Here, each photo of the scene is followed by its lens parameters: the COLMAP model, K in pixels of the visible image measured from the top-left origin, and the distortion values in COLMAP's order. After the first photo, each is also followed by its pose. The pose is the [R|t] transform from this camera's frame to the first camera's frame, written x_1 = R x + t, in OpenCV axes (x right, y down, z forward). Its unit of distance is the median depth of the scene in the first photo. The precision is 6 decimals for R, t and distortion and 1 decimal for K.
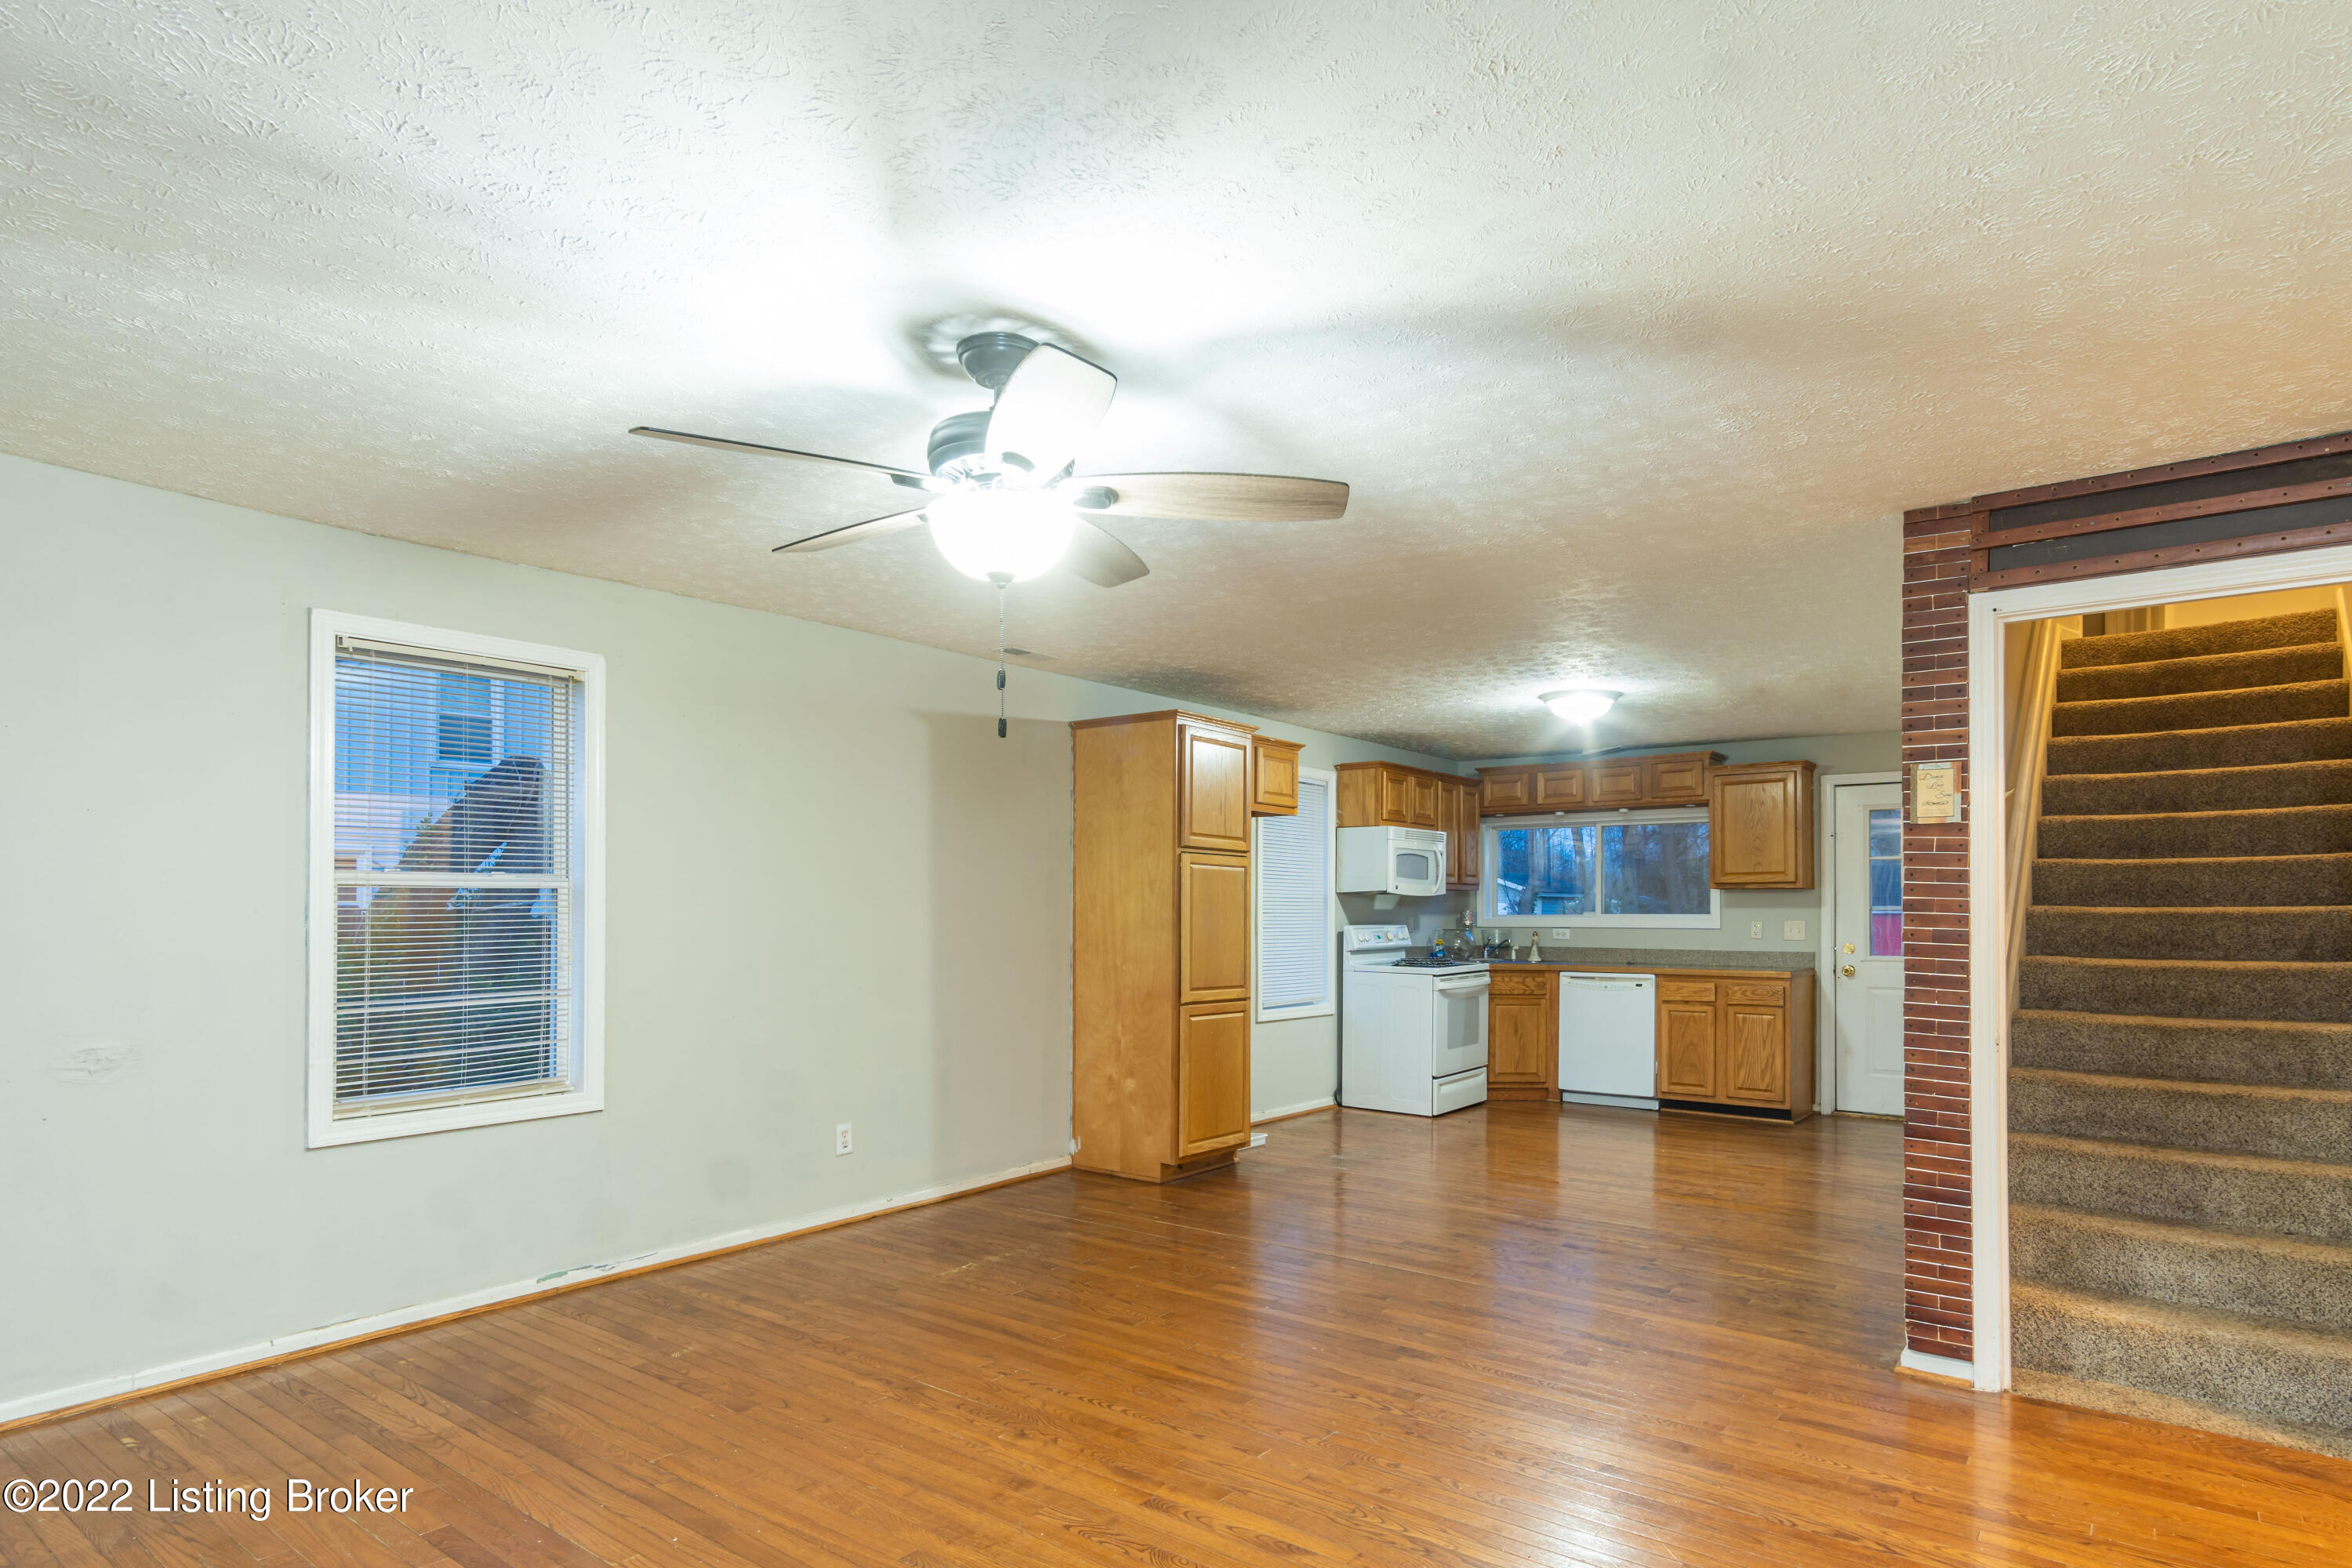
lens RADIAL K [[1302.9, 0, 1172.8], [0, 1302.9, 911.2], [0, 0, 1]] dist [-0.000025, -0.000361]
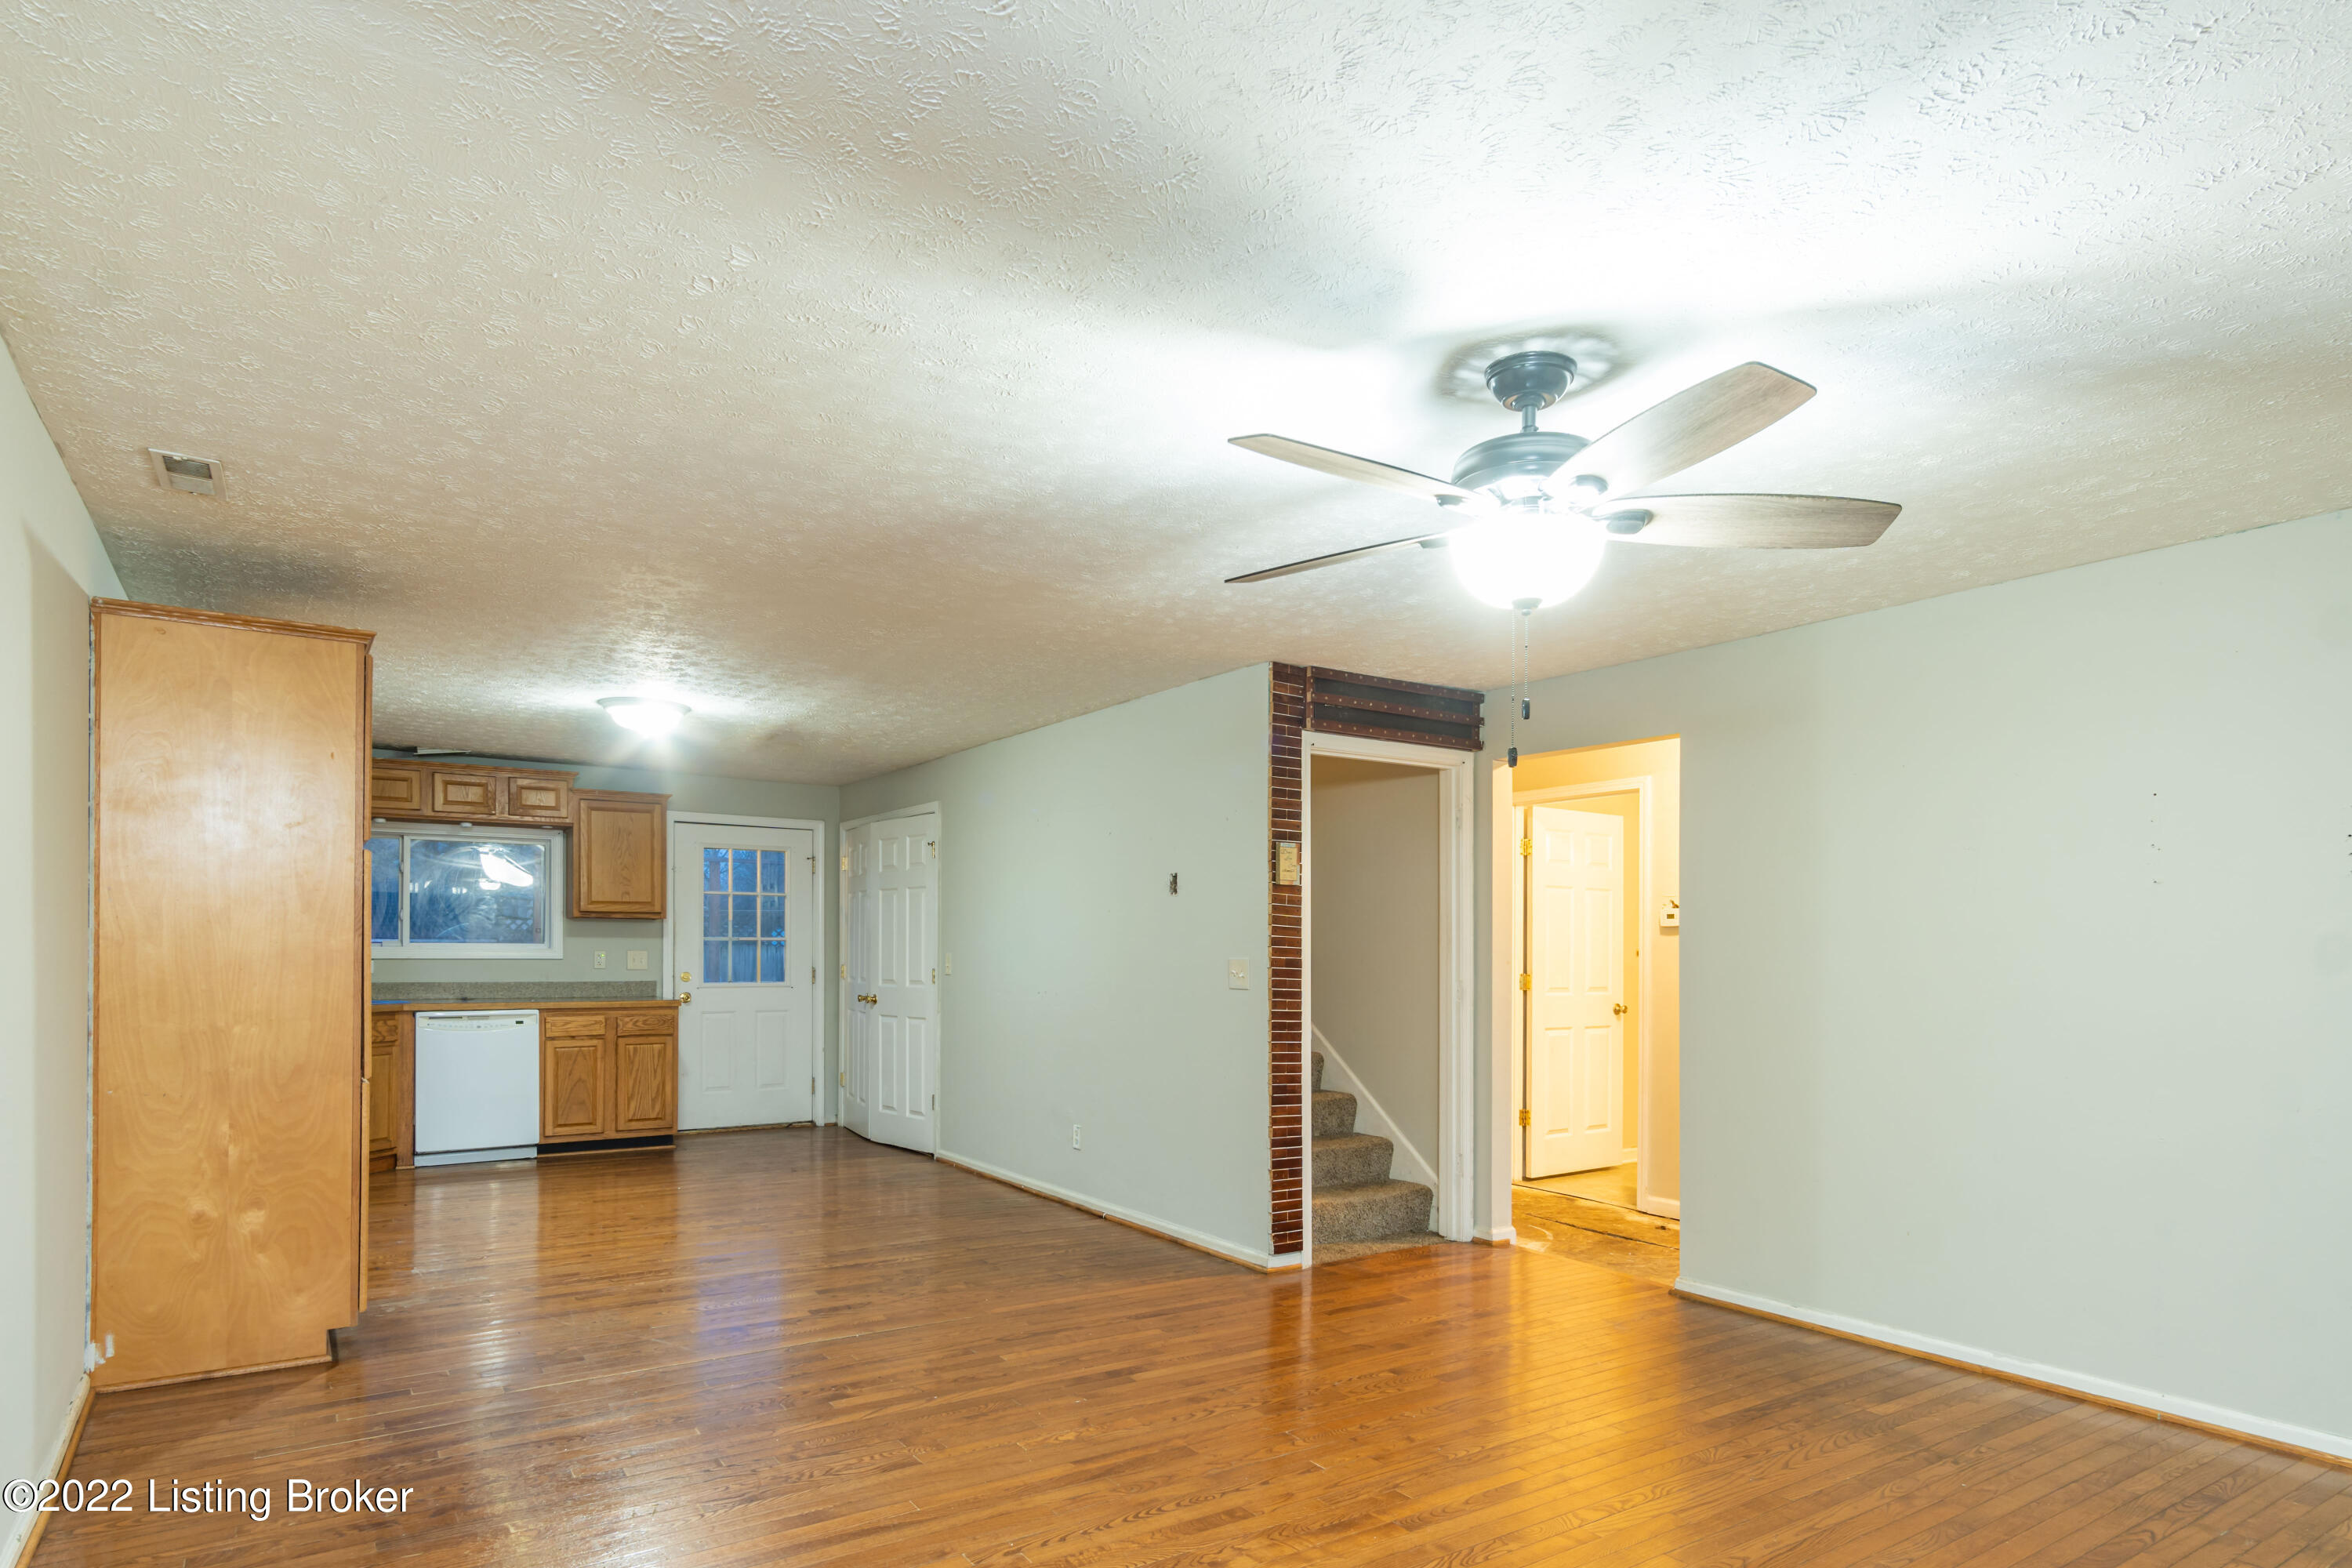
lens RADIAL K [[1284.0, 0, 1171.8], [0, 1284.0, 949.0], [0, 0, 1]] dist [0.000657, 0.000451]
pose [[0.312015, -0.000654, 0.950077, -0.367006], [-0.007249, 0.999969, 0.003069, 0.000070], [-0.950049, -0.007845, 0.312001, 0.310256]]
